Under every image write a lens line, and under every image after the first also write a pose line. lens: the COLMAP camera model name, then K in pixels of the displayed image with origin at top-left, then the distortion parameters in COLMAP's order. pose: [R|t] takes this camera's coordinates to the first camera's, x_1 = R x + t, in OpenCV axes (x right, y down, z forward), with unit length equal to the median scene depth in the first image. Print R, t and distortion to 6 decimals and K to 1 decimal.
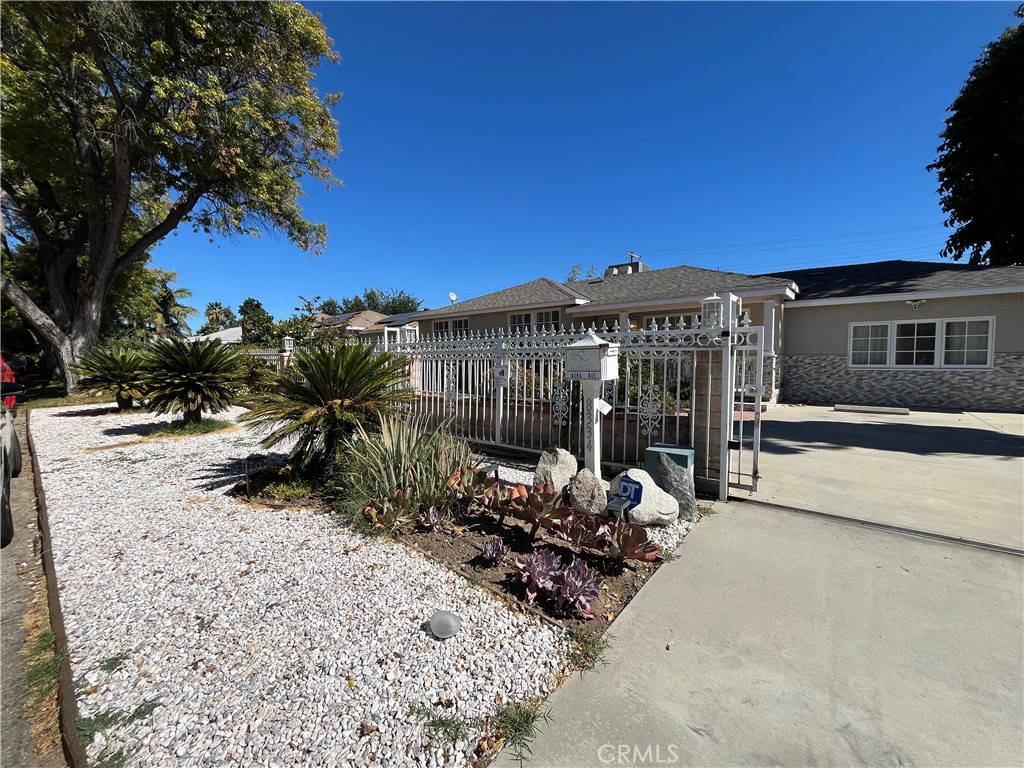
lens RADIAL K [[412.9, 0, 509.0], [0, 412.9, 384.0], [0, 0, 1]] dist [-0.005297, 0.000682]
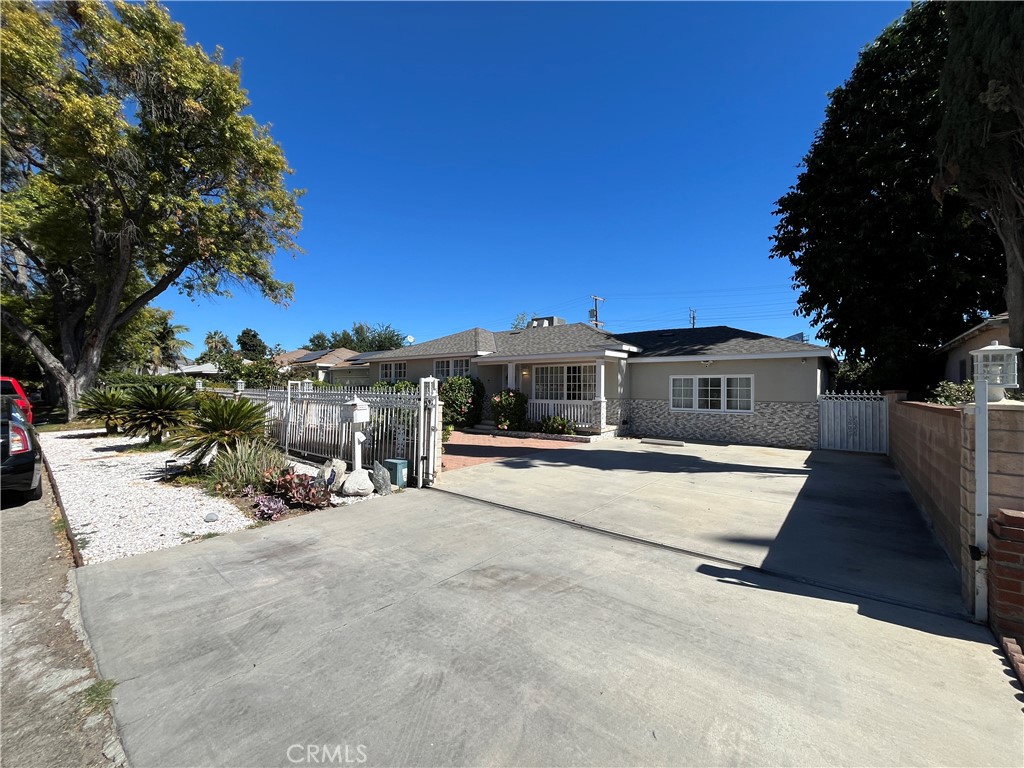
lens RADIAL K [[412.9, 0, 510.4], [0, 412.9, 385.0], [0, 0, 1]] dist [-0.005297, 0.000682]
pose [[0.999886, 0.014835, 0.002758, 0.328952], [-0.014606, 0.997450, -0.069851, -0.020864], [-0.003787, 0.069803, 0.997554, -0.321807]]
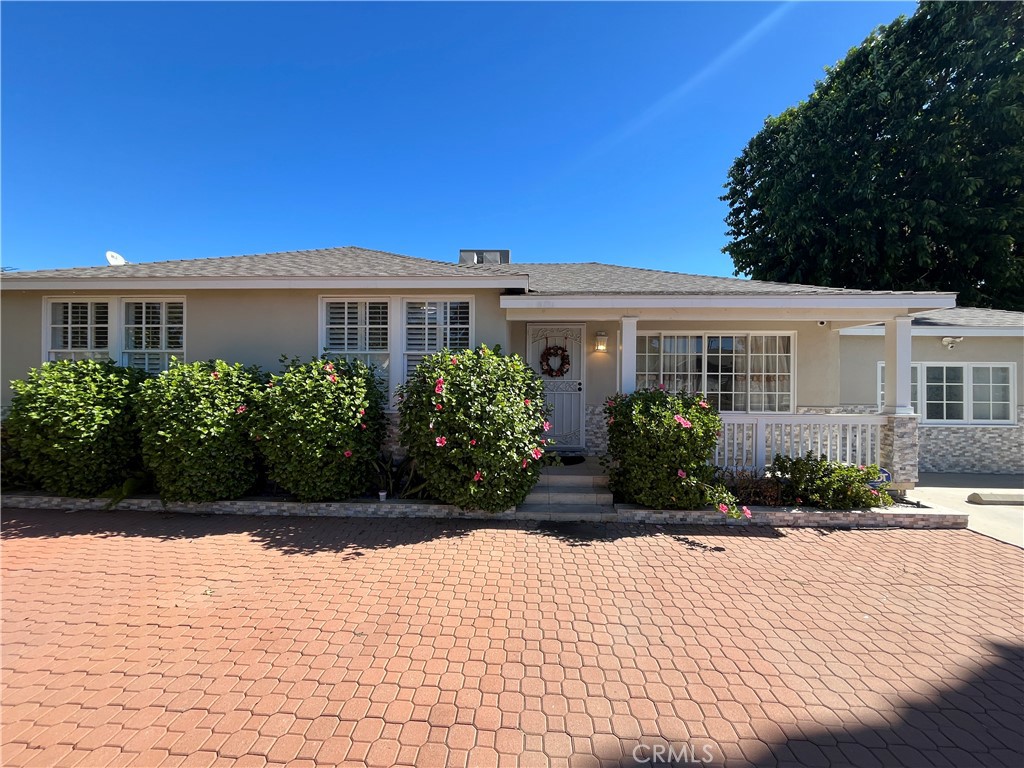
lens RADIAL K [[412.9, 0, 507.6], [0, 412.9, 384.1], [0, 0, 1]] dist [-0.005297, 0.000682]
pose [[0.796850, 0.005931, 0.604148, -0.143924], [0.022329, 0.998980, -0.039259, -0.098630], [-0.603764, 0.044774, 0.795905, 0.851353]]
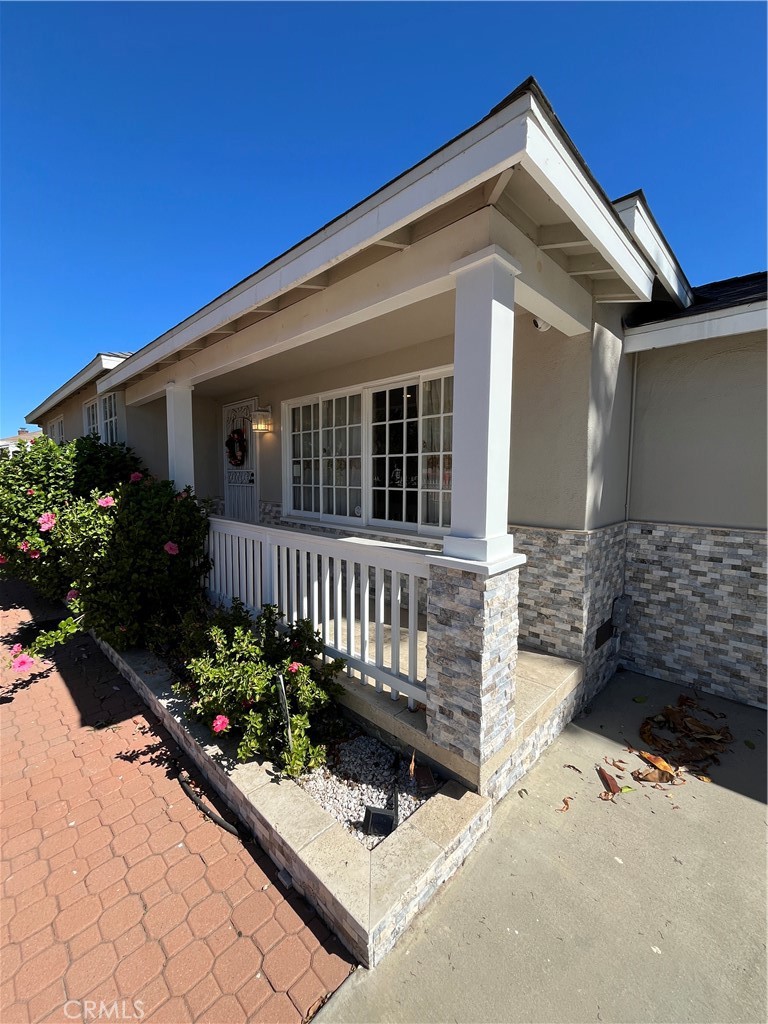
lens RADIAL K [[412.9, 0, 390.5], [0, 412.9, 507.2], [0, 0, 1]] dist [-0.005297, 0.000682]
pose [[0.997494, 0.015872, -0.068942, 0.588180], [-0.014385, 0.999654, 0.022015, -0.094620], [0.069268, -0.020968, 0.997378, 0.784854]]
